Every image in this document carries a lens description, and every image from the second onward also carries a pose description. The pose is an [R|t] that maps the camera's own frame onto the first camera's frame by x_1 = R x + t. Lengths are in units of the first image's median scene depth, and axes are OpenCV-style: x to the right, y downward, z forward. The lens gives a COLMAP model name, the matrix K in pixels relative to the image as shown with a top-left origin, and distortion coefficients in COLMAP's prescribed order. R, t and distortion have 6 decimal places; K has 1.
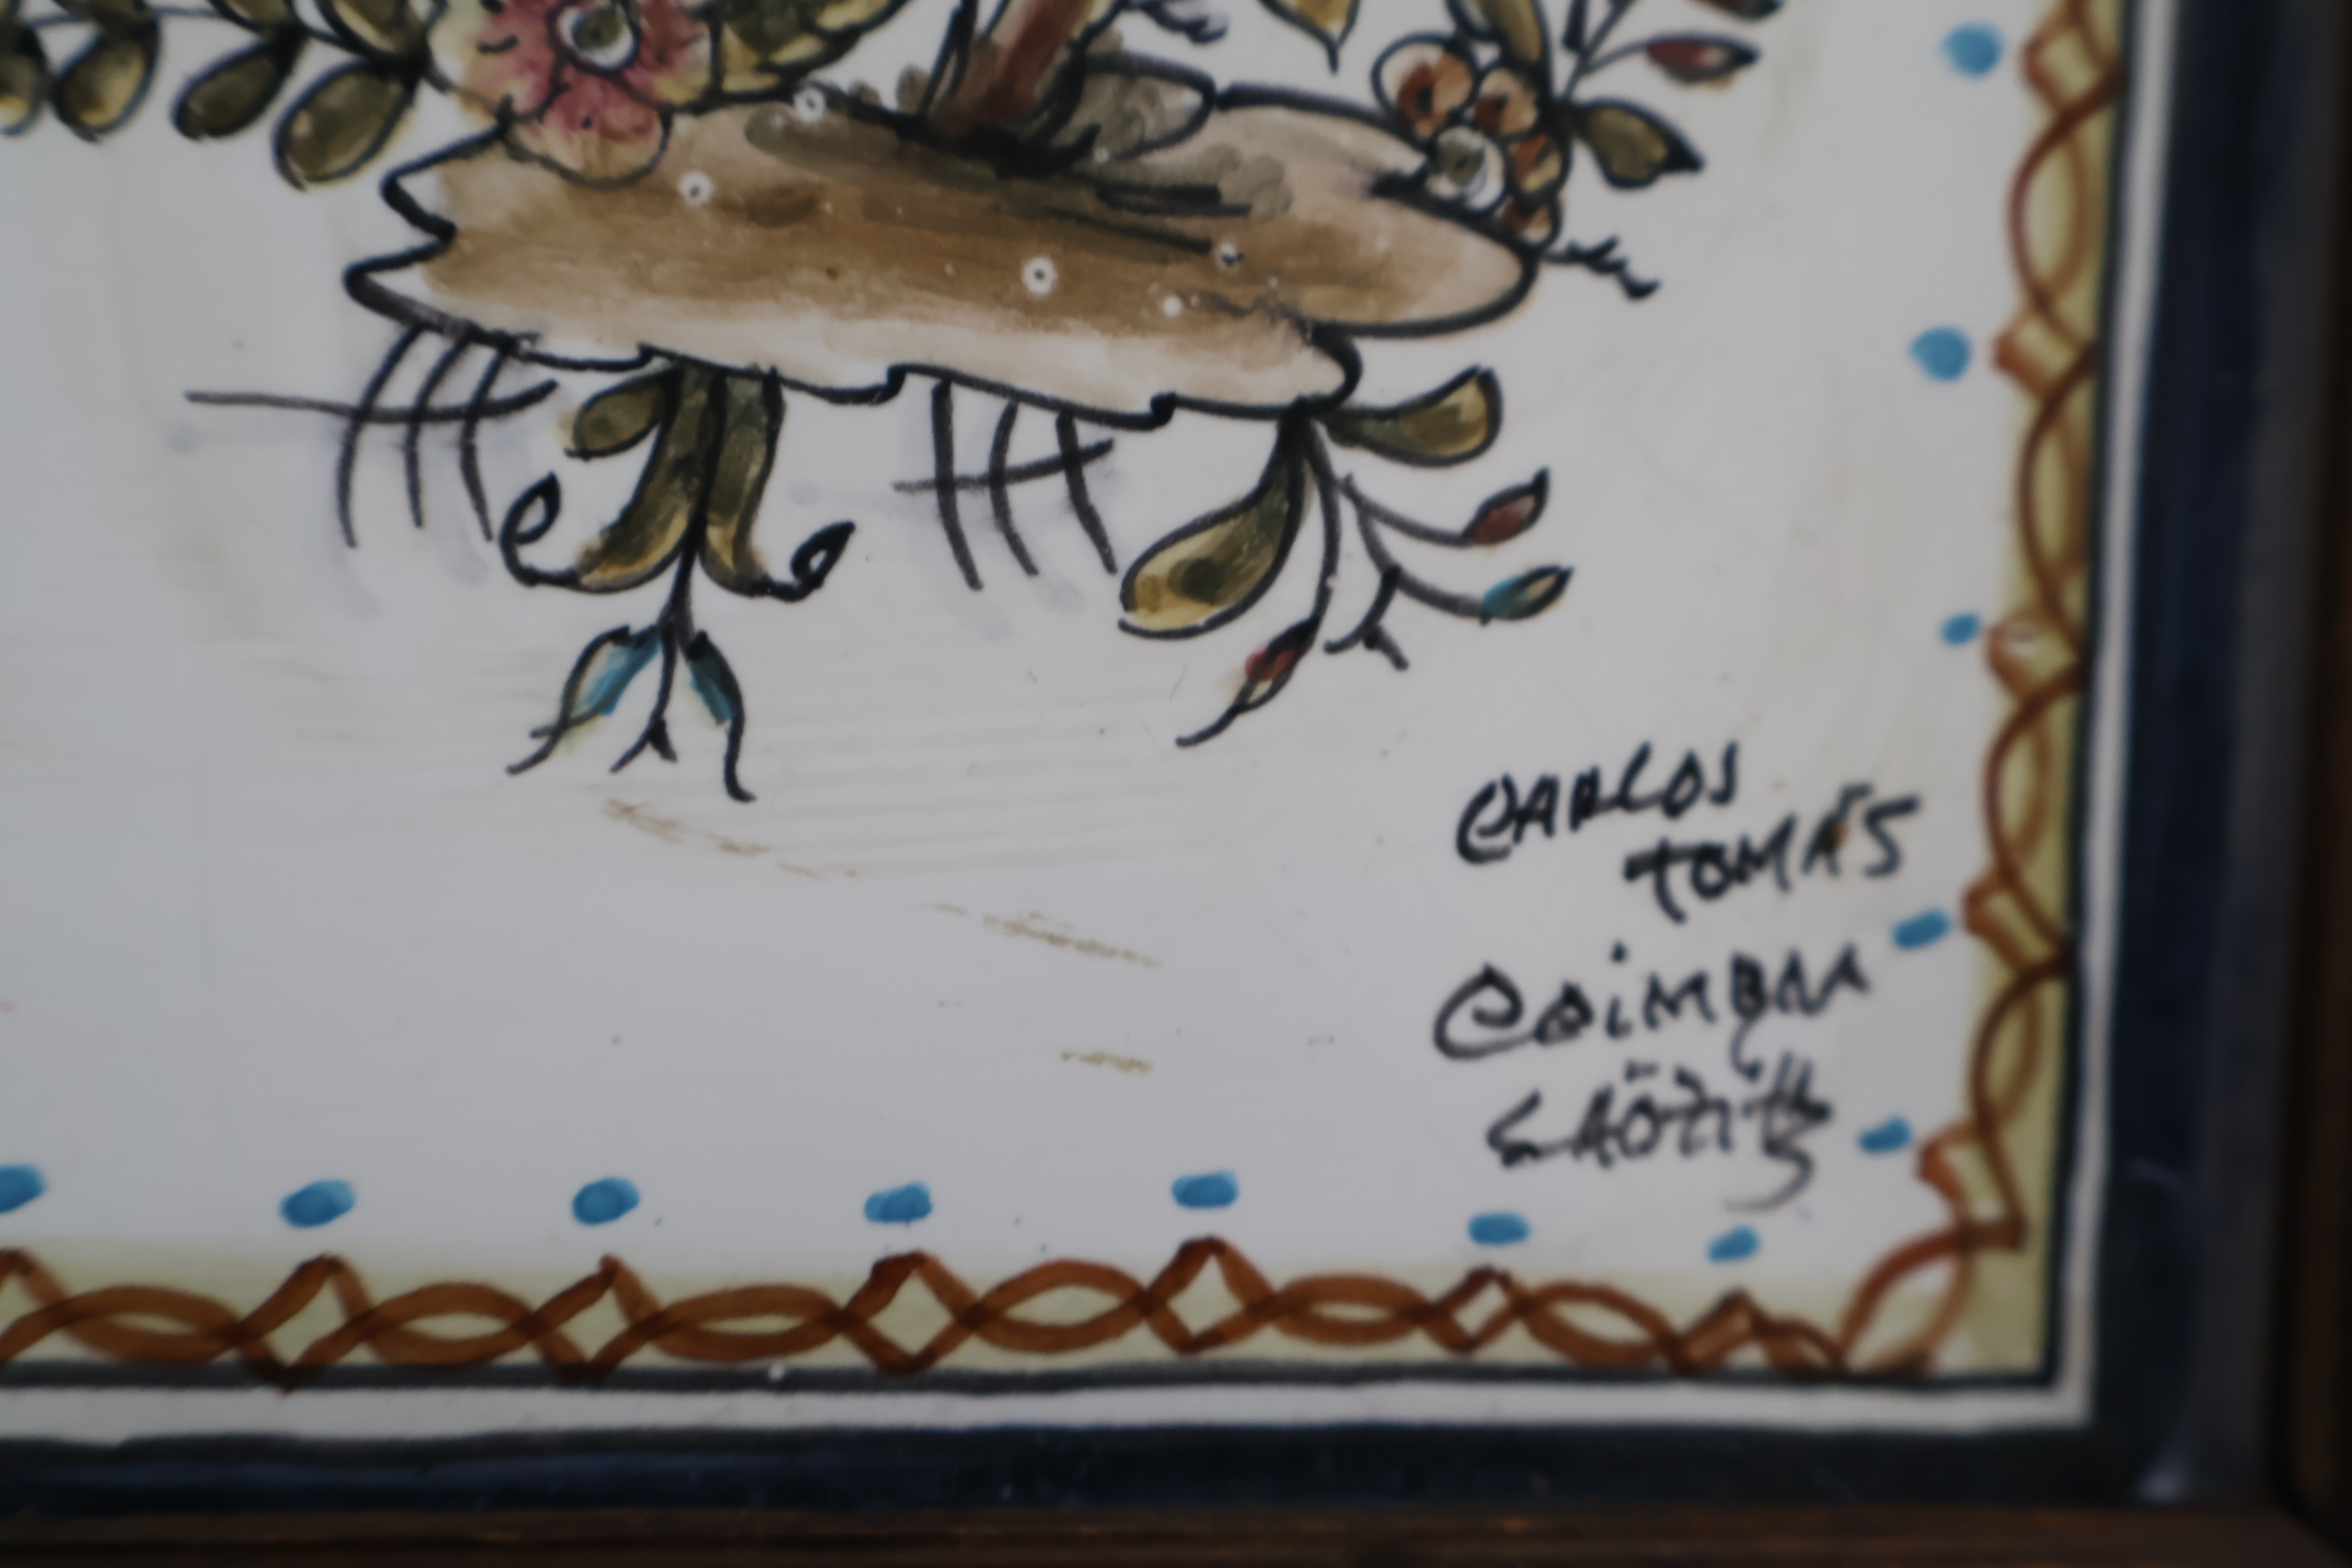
lens RADIAL K [[2524.0, 0, 1170.8], [0, 2524.0, 781.3], [0, 0, 1]] dist [0.019077, 0.000000]
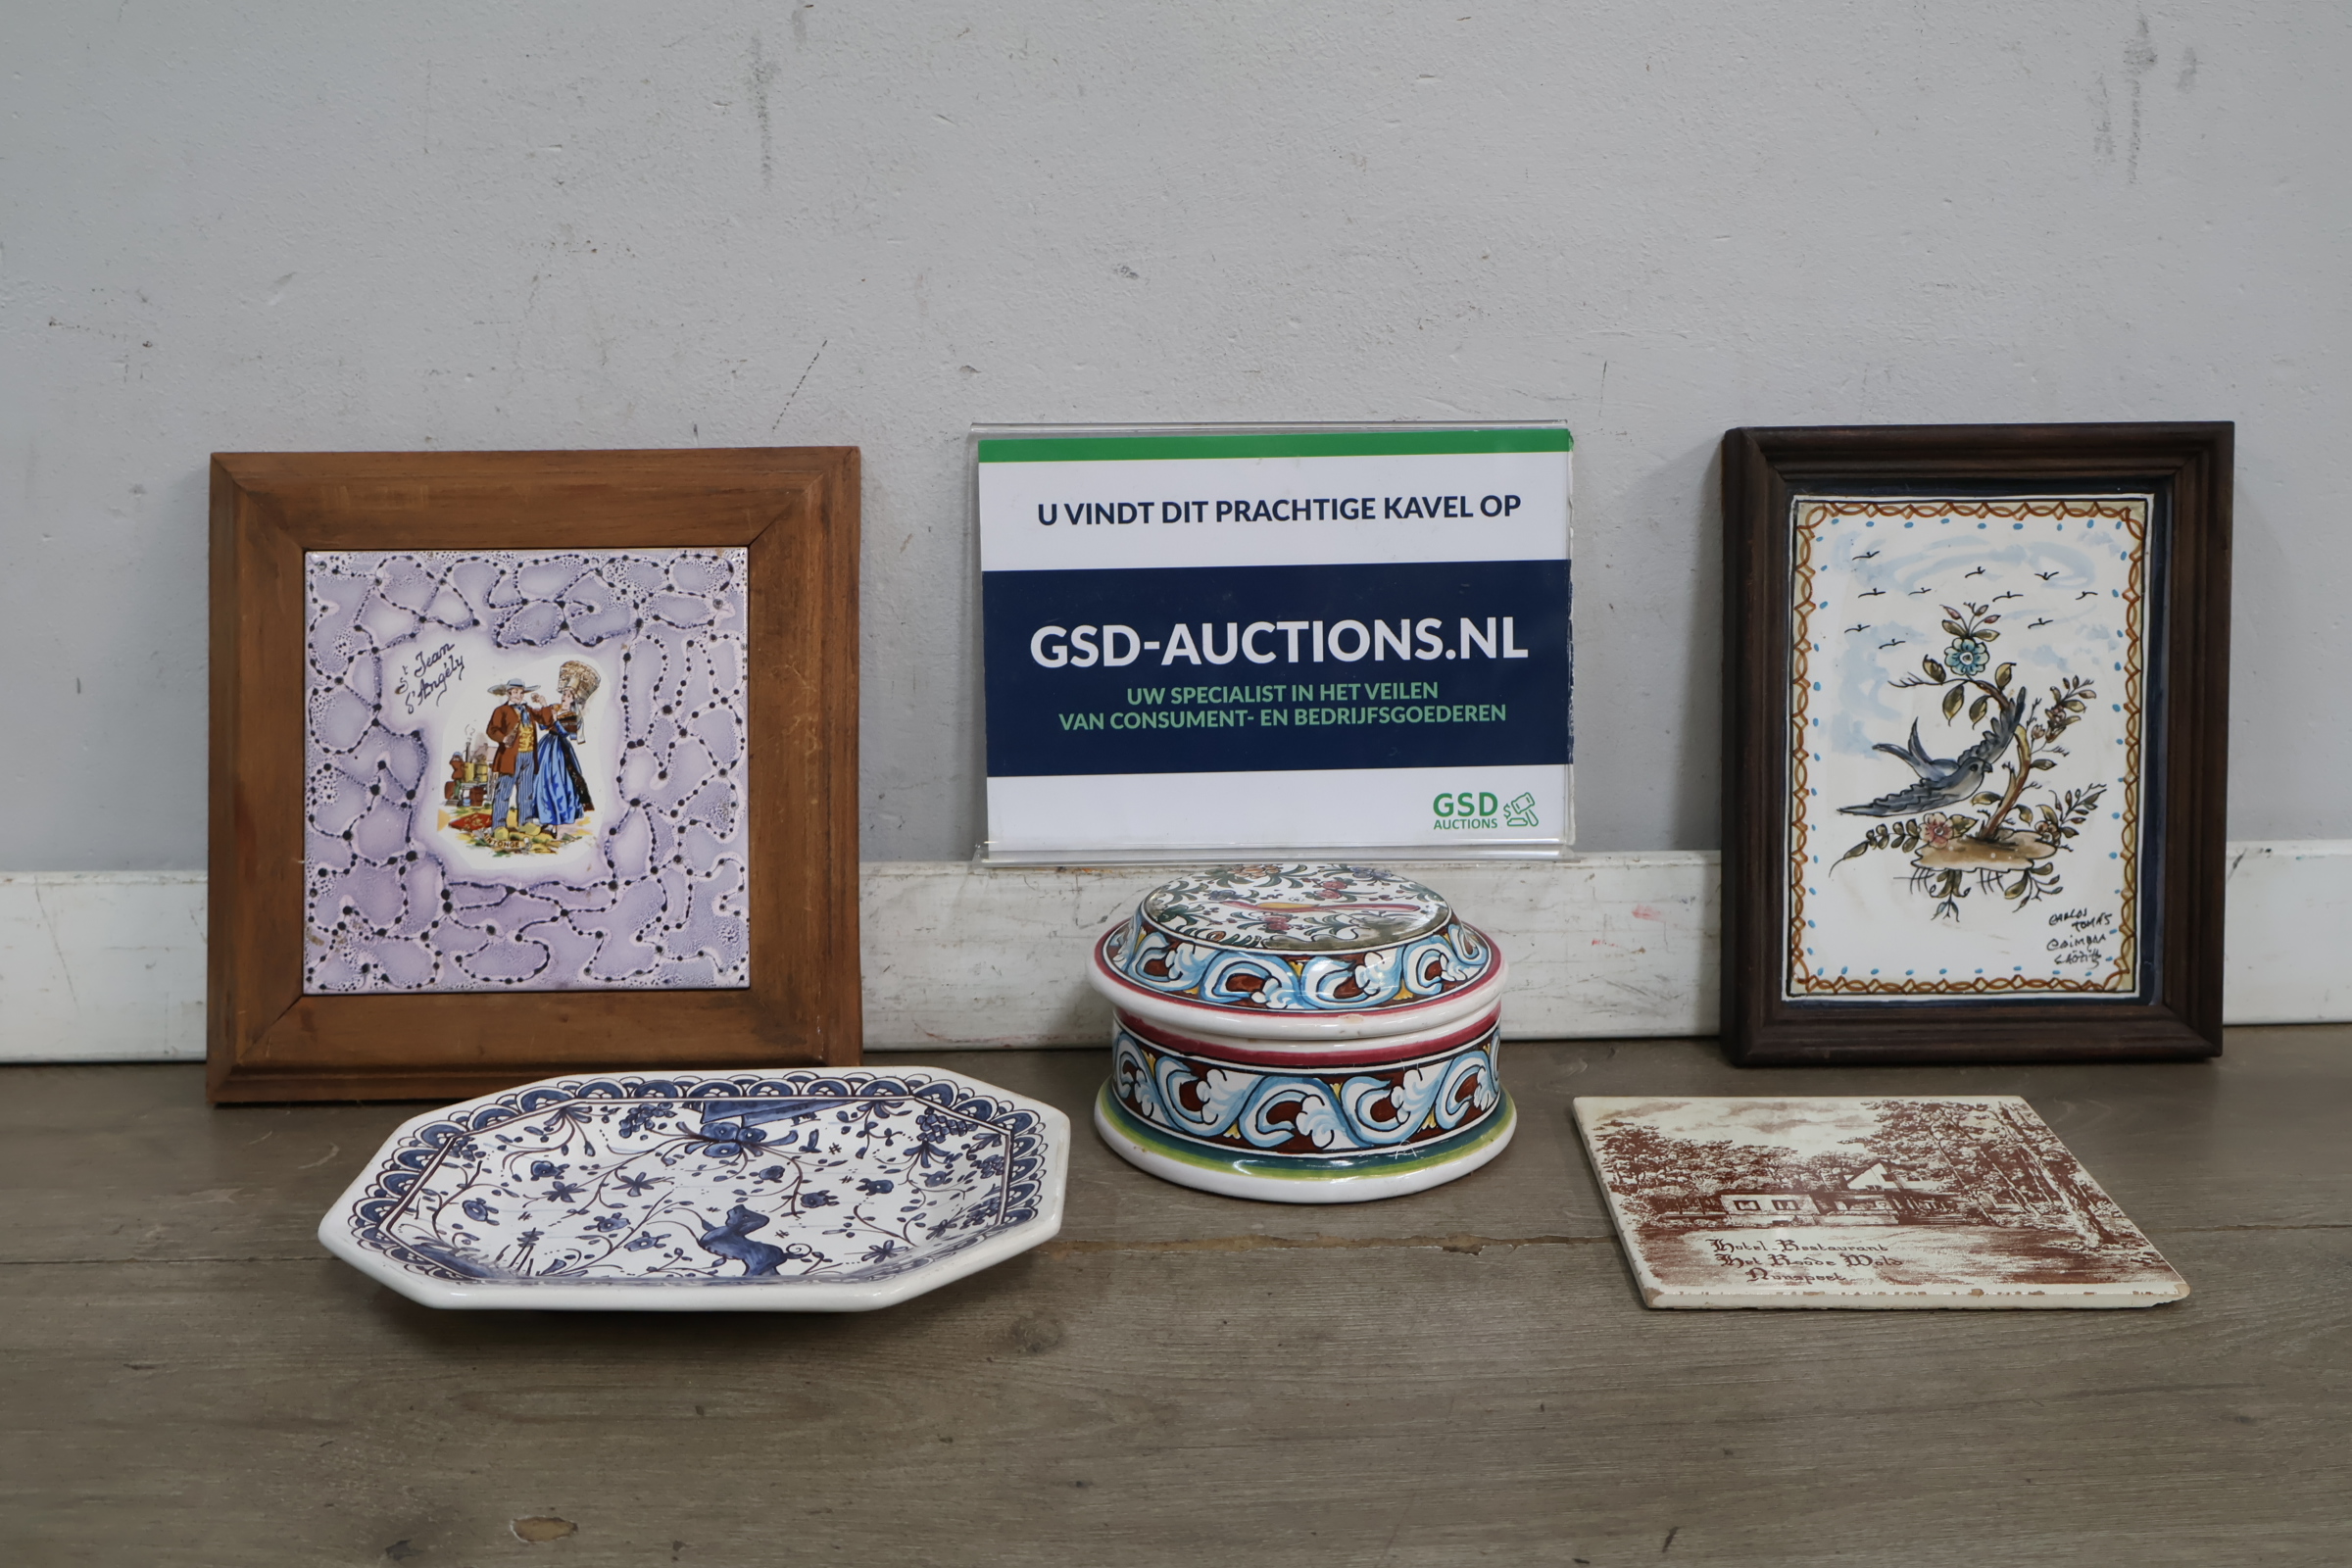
lens RADIAL K [[2524.0, 0, 1172.3], [0, 2524.0, 793.4], [0, 0, 1]] dist [0.019077, 0.000000]
pose [[0.987917, -0.043547, -0.148737, -1.387760], [0.050581, 0.997757, 0.043839, -0.858100], [0.146494, -0.050832, 0.987905, -7.121948]]
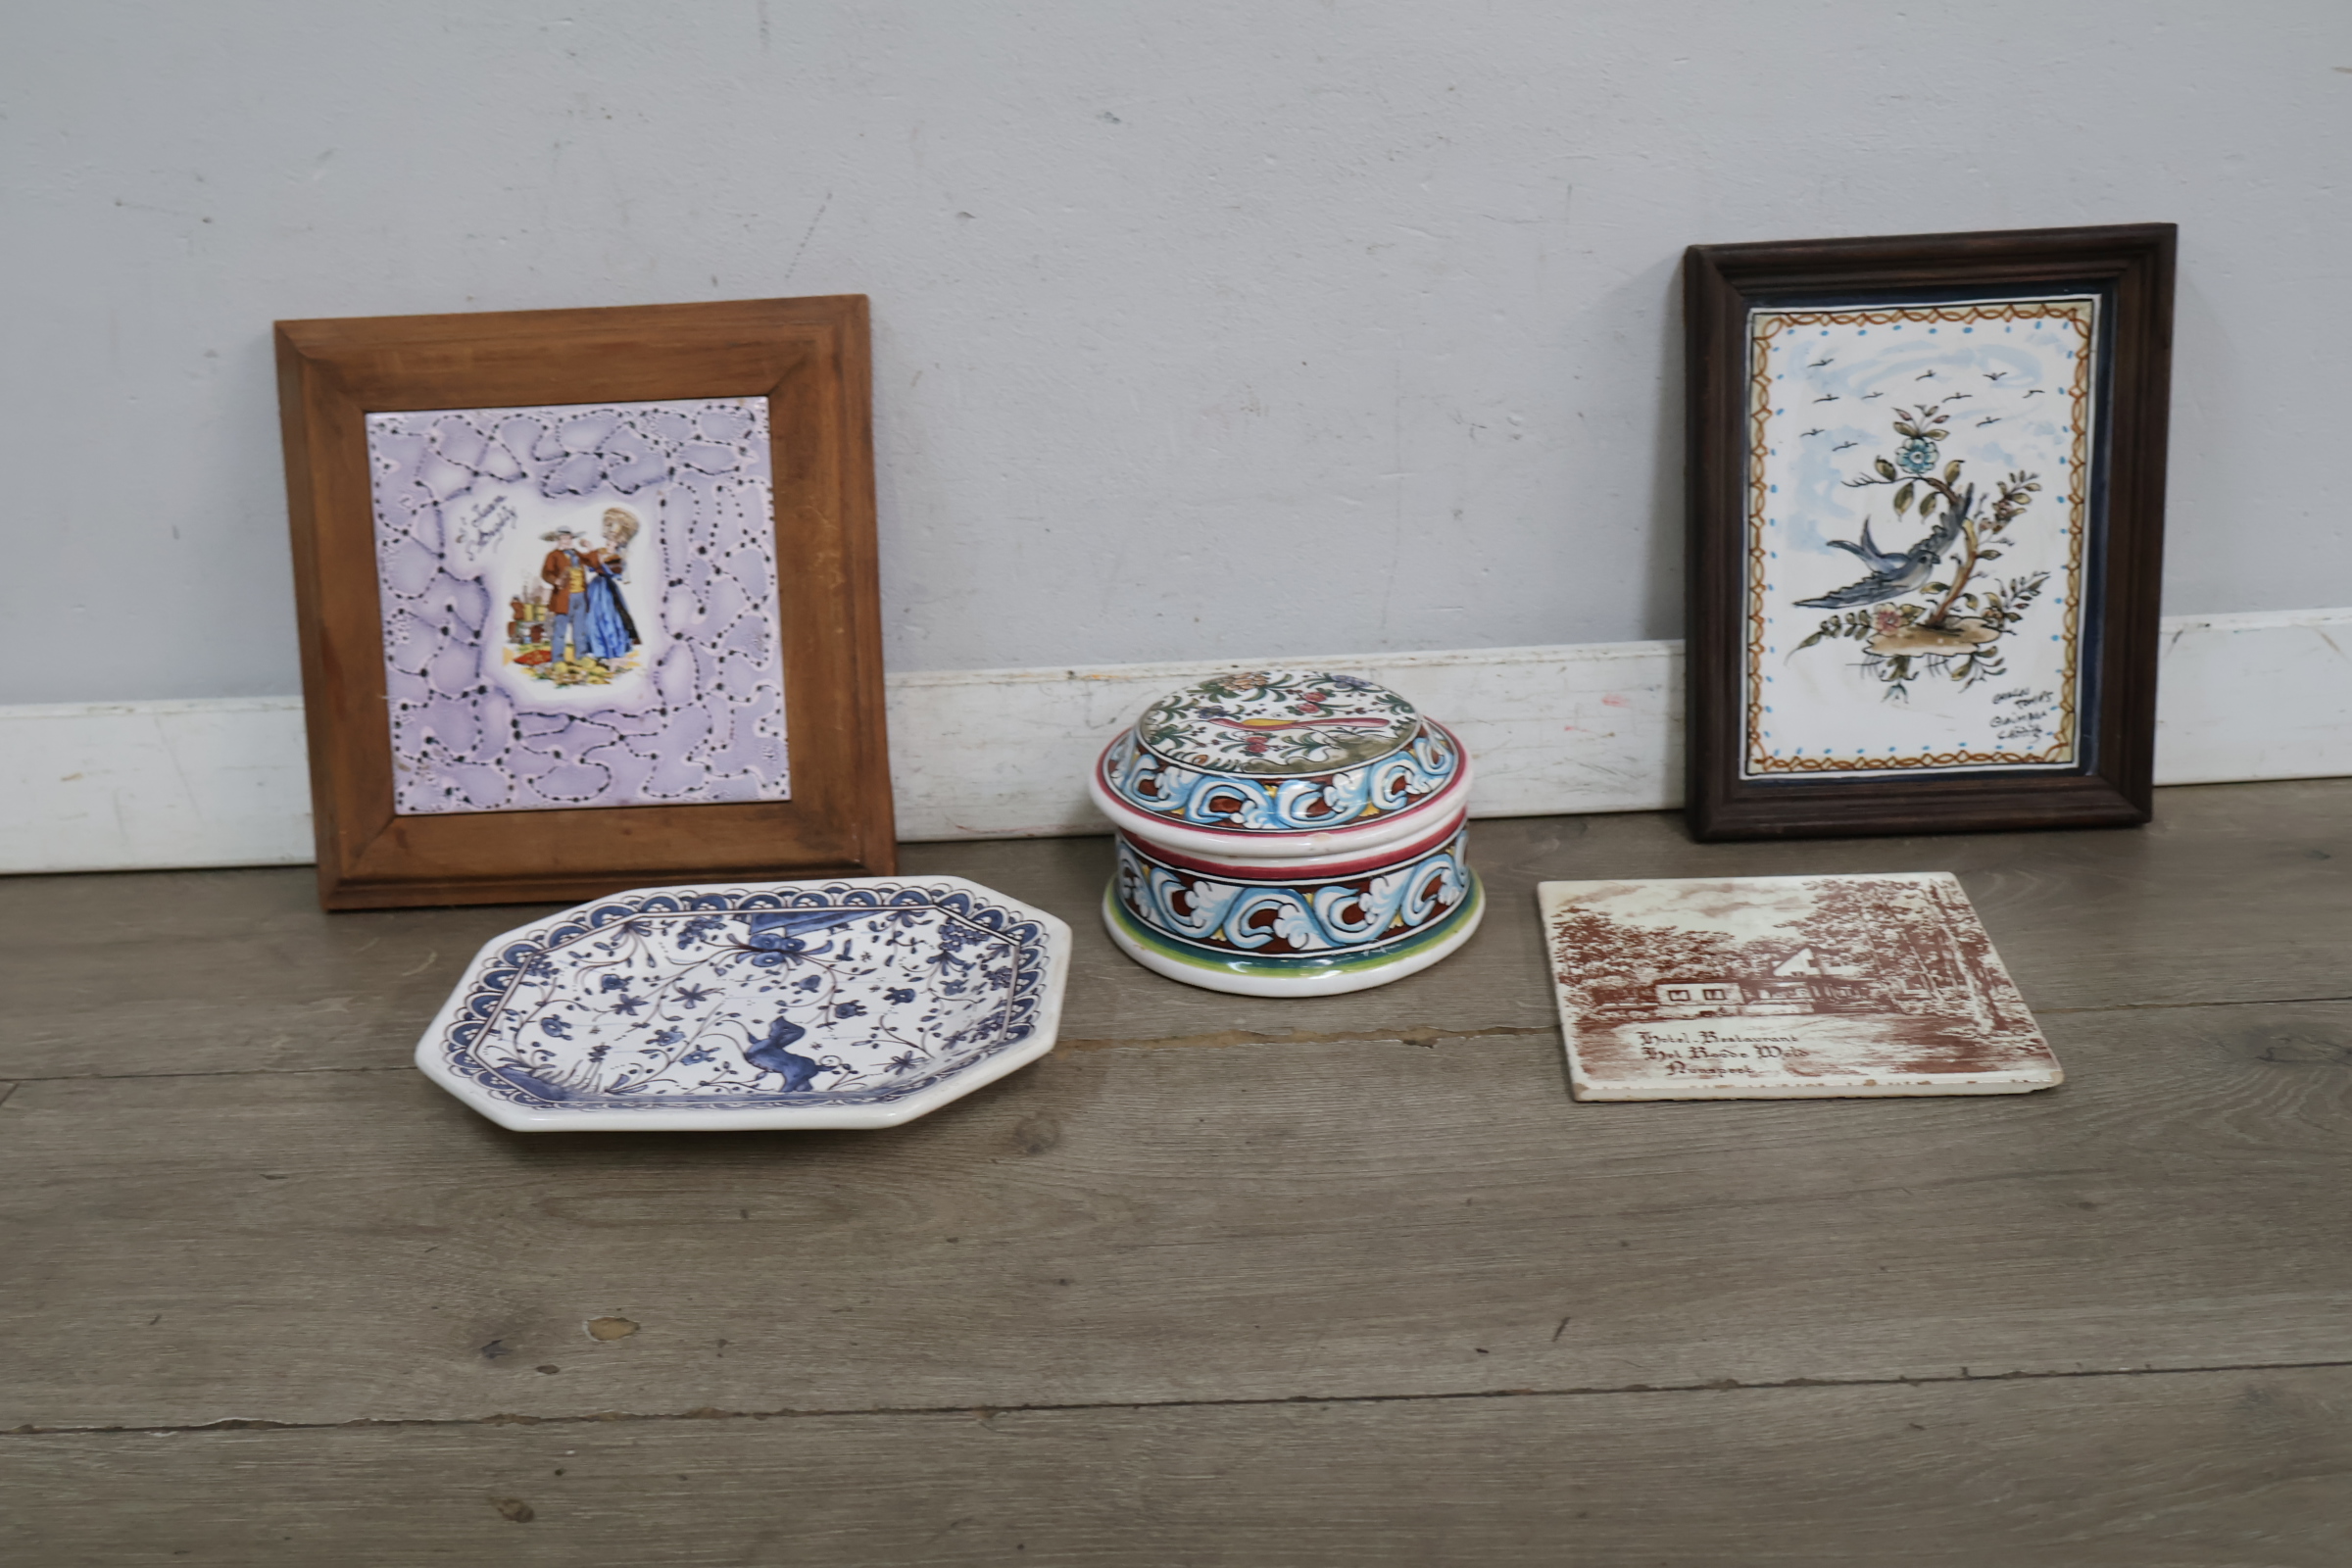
lens RADIAL K [[2524.0, 0, 1167.2], [0, 2524.0, 782.8], [0, 0, 1]] dist [0.019077, 0.000000]
pose [[0.977076, -0.042567, -0.208591, -0.824807], [0.084640, 0.976713, 0.197152, -1.601388], [0.195341, -0.210287, 0.957925, -7.631262]]
